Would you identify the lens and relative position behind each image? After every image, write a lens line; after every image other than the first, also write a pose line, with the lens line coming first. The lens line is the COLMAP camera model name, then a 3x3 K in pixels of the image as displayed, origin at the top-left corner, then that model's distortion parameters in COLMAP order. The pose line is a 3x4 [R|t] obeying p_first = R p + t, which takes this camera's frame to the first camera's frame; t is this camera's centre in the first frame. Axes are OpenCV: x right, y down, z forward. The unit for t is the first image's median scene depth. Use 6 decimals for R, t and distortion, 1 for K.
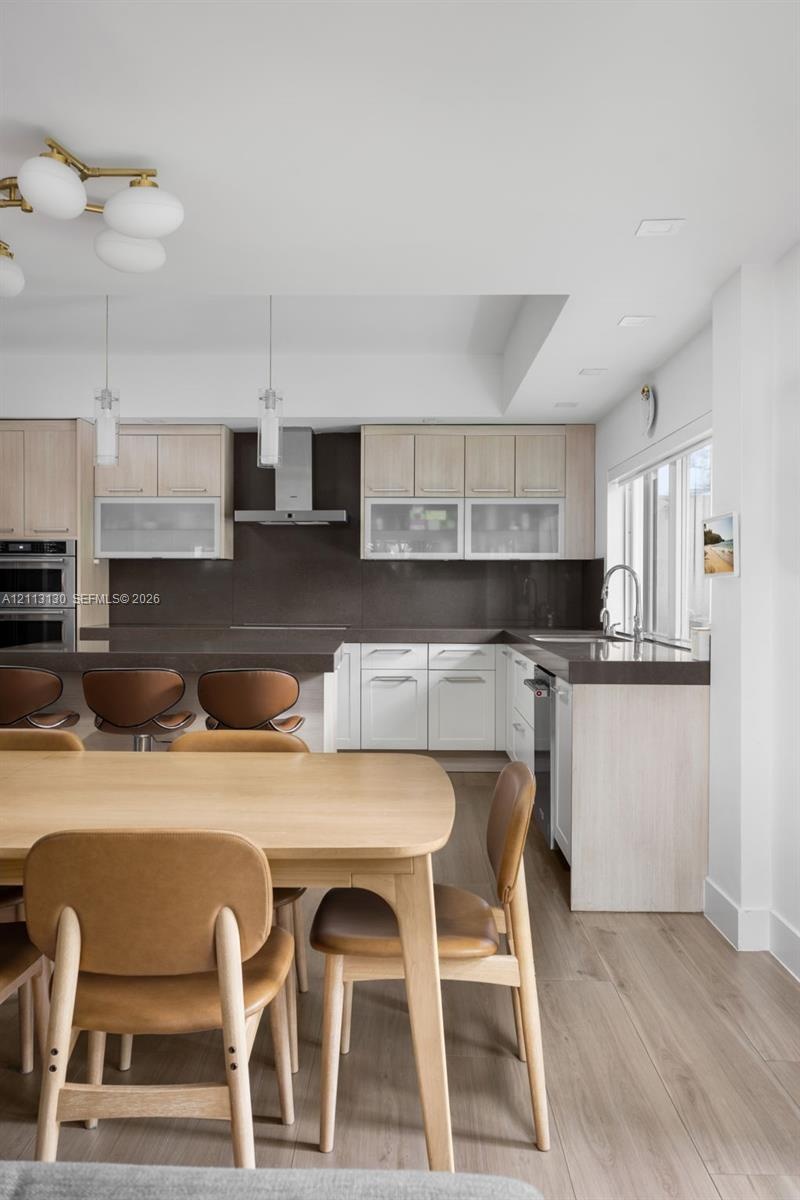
lens RADIAL K [[778.7, 0, 400.0], [0, 778.7, 600.0], [0, 0, 1]] dist [0.048818, 0.000351]
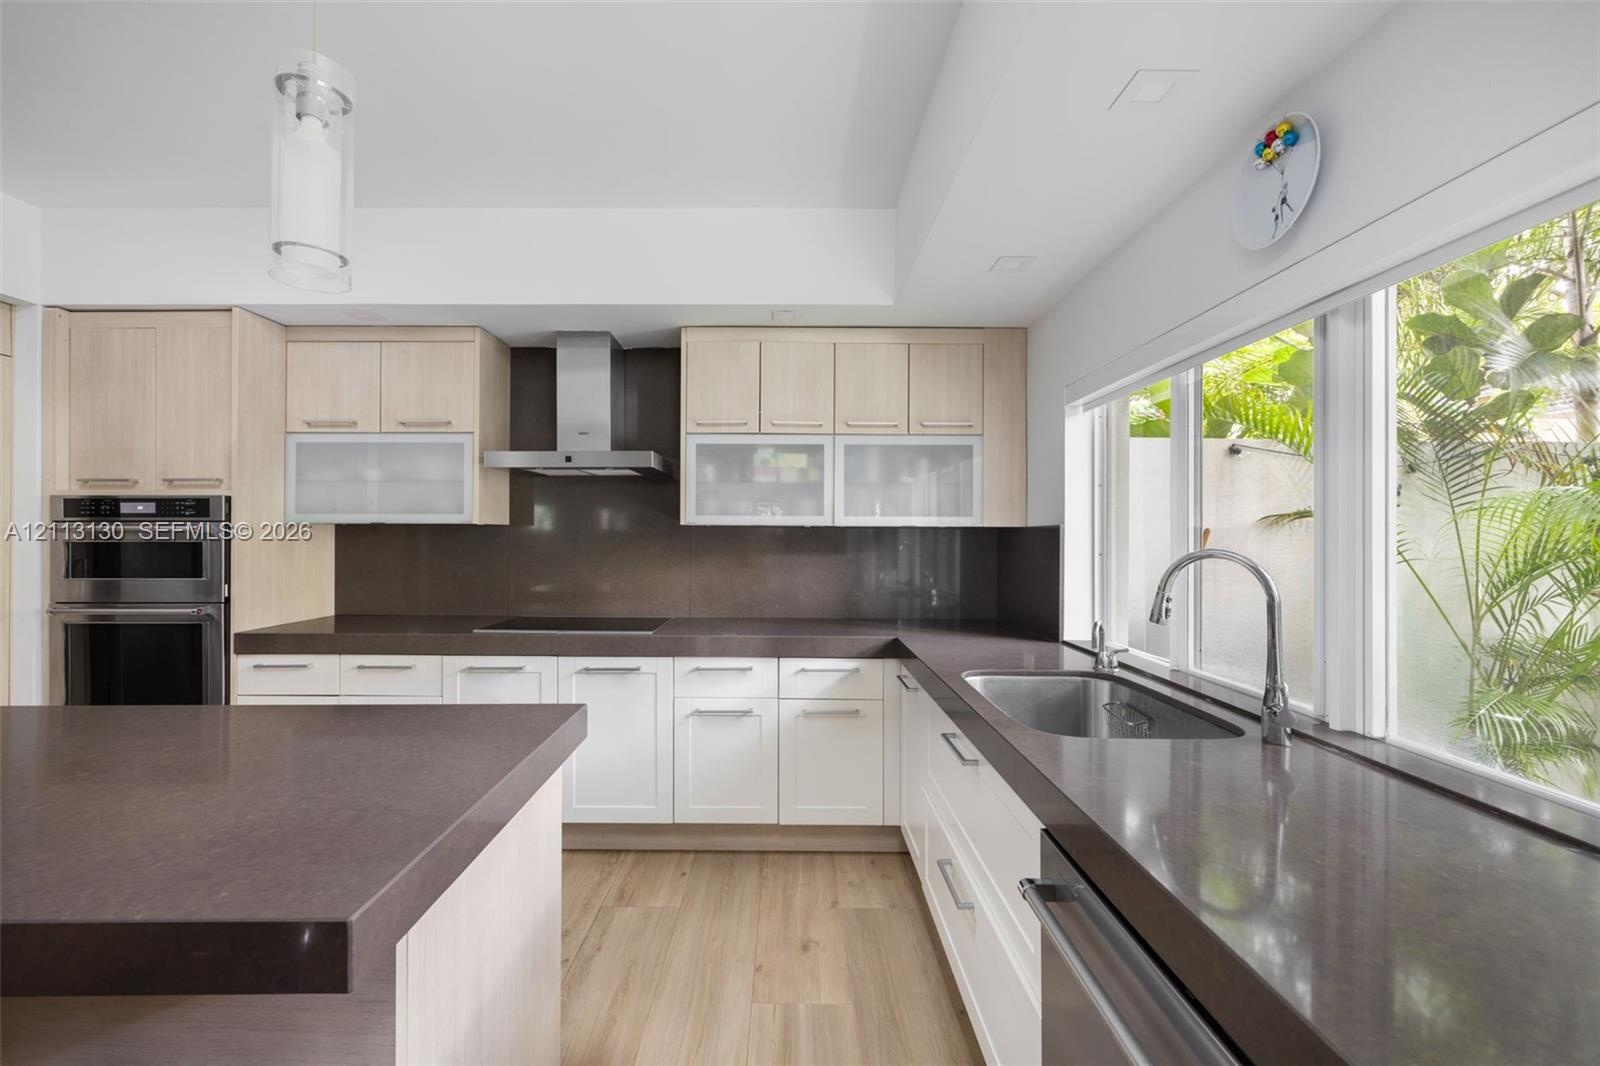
lens RADIAL K [[644.0, 0, 800.0], [0, 644.0, 533.0], [0, 0, 1]] dist [-0.002670, -0.000260]
pose [[0.999320, 0.000557, 0.036860, 0.032717], [0.000578, 0.999527, -0.030749, -0.029039], [-0.036859, 0.030750, 0.998847, 0.448348]]
